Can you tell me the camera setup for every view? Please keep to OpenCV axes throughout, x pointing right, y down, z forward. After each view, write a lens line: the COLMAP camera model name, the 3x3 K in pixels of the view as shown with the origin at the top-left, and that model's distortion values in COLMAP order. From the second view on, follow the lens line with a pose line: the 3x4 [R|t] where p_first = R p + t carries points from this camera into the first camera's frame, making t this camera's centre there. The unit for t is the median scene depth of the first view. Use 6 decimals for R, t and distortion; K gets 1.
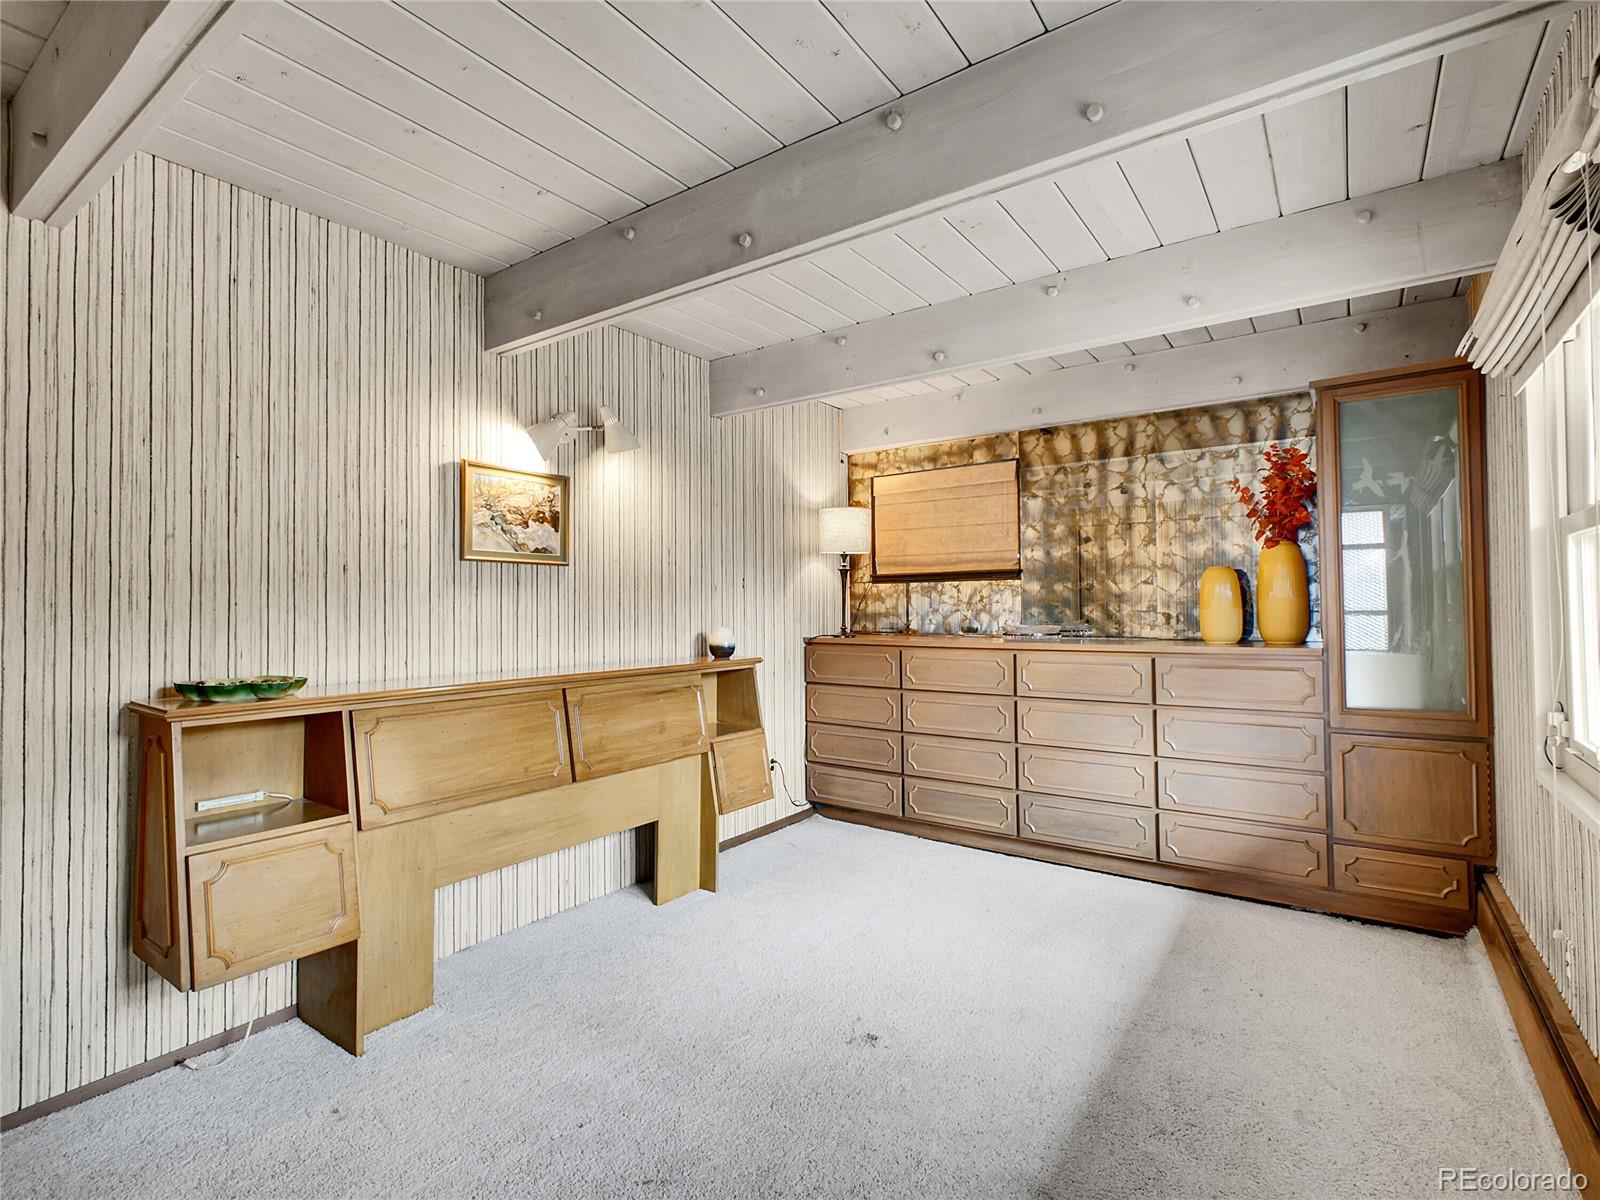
lens RADIAL K [[782.5, 0, 798.5], [0, 782.5, 595.7], [0, 0, 1]] dist [-0.000526, 0.001075]
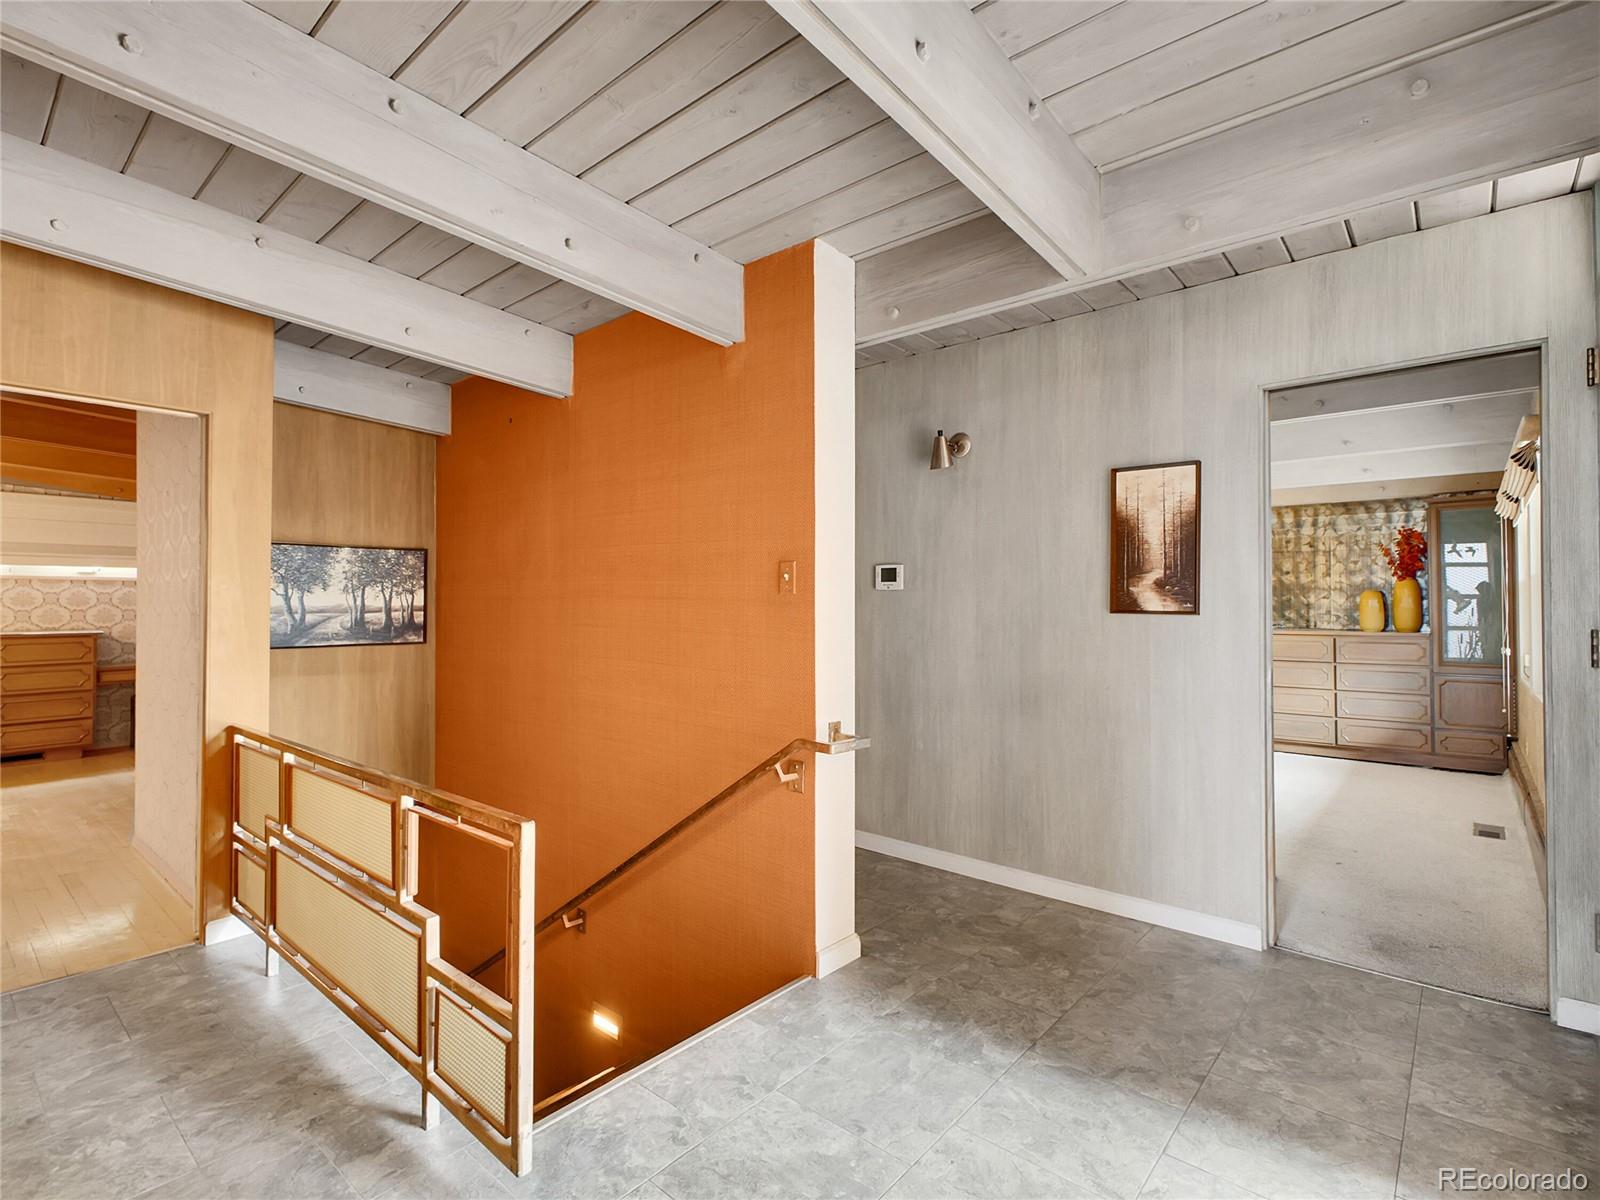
lens RADIAL K [[782.5, 0, 798.5], [0, 782.5, 595.7], [0, 0, 1]] dist [-0.000526, 0.001075]
pose [[0.995924, 0.011615, -0.089443, -0.648261], [-0.011843, 0.999928, -0.002018, -0.004110], [0.089413, 0.003069, 0.995990, -0.970487]]
